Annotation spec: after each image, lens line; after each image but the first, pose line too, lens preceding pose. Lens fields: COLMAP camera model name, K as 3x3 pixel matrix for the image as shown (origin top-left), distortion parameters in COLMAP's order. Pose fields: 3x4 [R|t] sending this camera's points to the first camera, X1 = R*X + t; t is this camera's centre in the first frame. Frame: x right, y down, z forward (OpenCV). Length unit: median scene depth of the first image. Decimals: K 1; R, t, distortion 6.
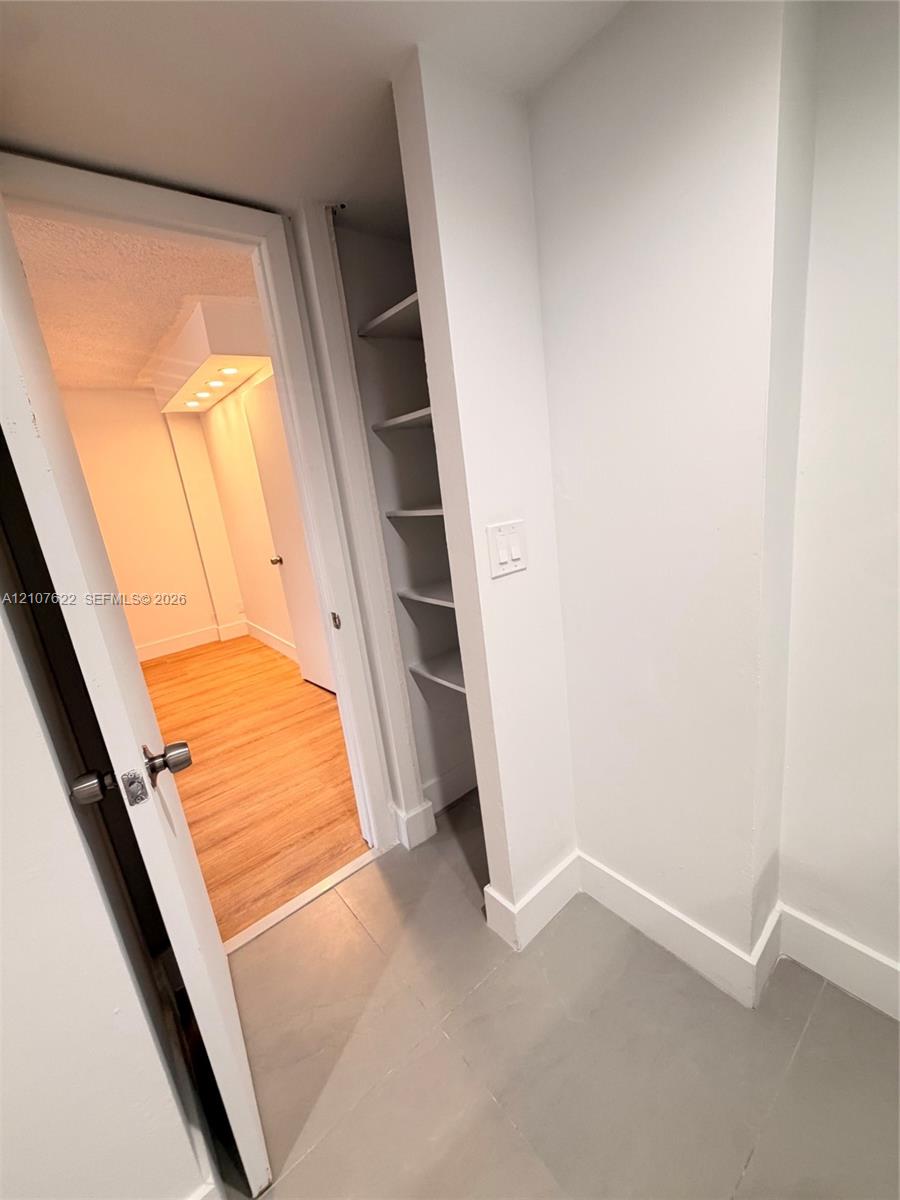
lens RADIAL K [[478.7, 0, 449.8], [0, 478.7, 596.8], [0, 0, 1]] dist [-0.000878, 0.000253]
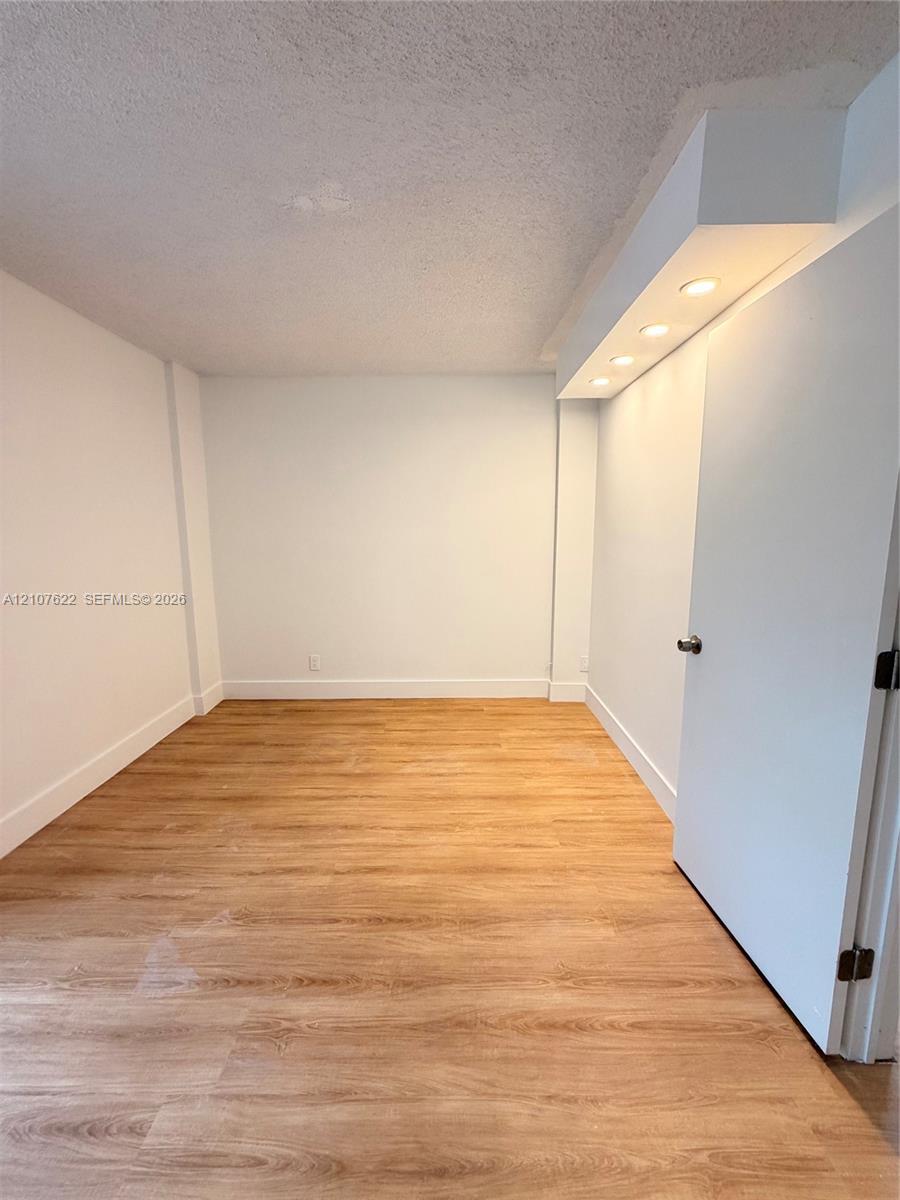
lens RADIAL K [[478.7, 0, 449.8], [0, 478.7, 596.8], [0, 0, 1]] dist [-0.000878, 0.000253]
pose [[0.767107, 0.211551, -0.605634, -0.253485], [-0.242738, 0.969589, 0.031226, -0.078250], [0.593823, 0.123056, 0.795130, 0.410399]]
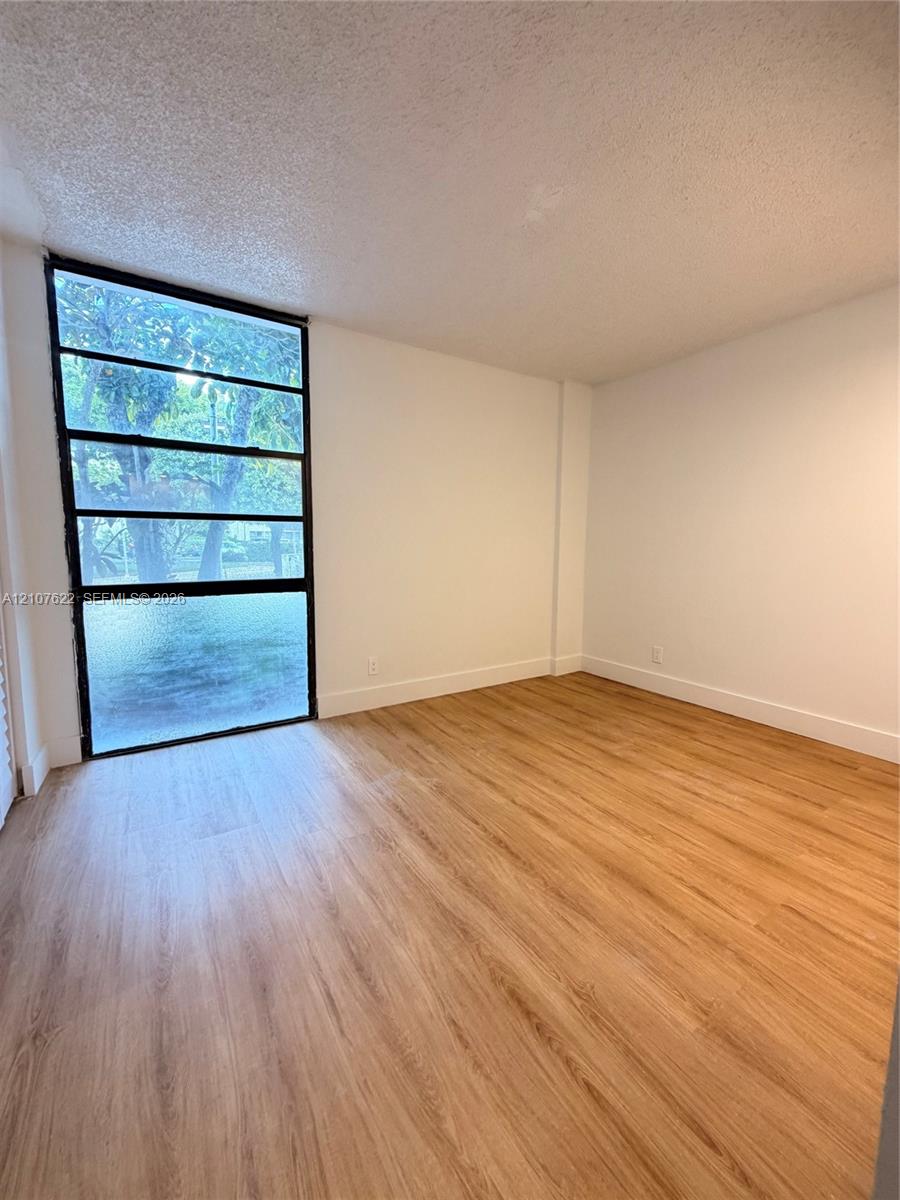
lens RADIAL K [[478.7, 0, 449.8], [0, 478.7, 596.8], [0, 0, 1]] dist [-0.000878, 0.000253]
pose [[-0.118523, 0.233769, -0.965041, -0.073659], [-0.232154, 0.938431, 0.255835, -0.107177], [0.965431, 0.254360, -0.056955, 0.706909]]
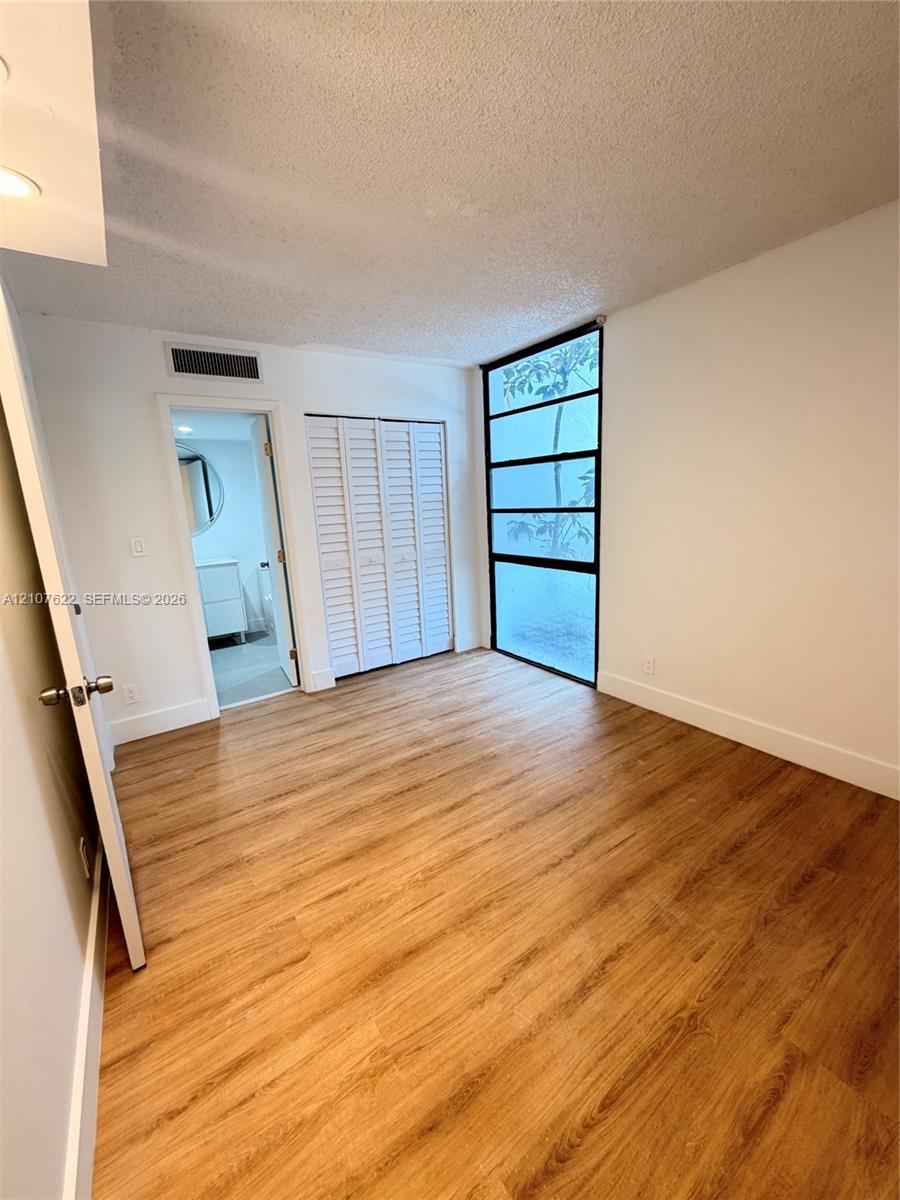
lens RADIAL K [[478.7, 0, 449.8], [0, 478.7, 596.8], [0, 0, 1]] dist [-0.000878, 0.000253]
pose [[-0.981907, 0.149764, 0.115881, -0.711857], [0.185114, 0.888050, 0.420832, -0.257445], [-0.039882, 0.434669, -0.899707, 1.312761]]
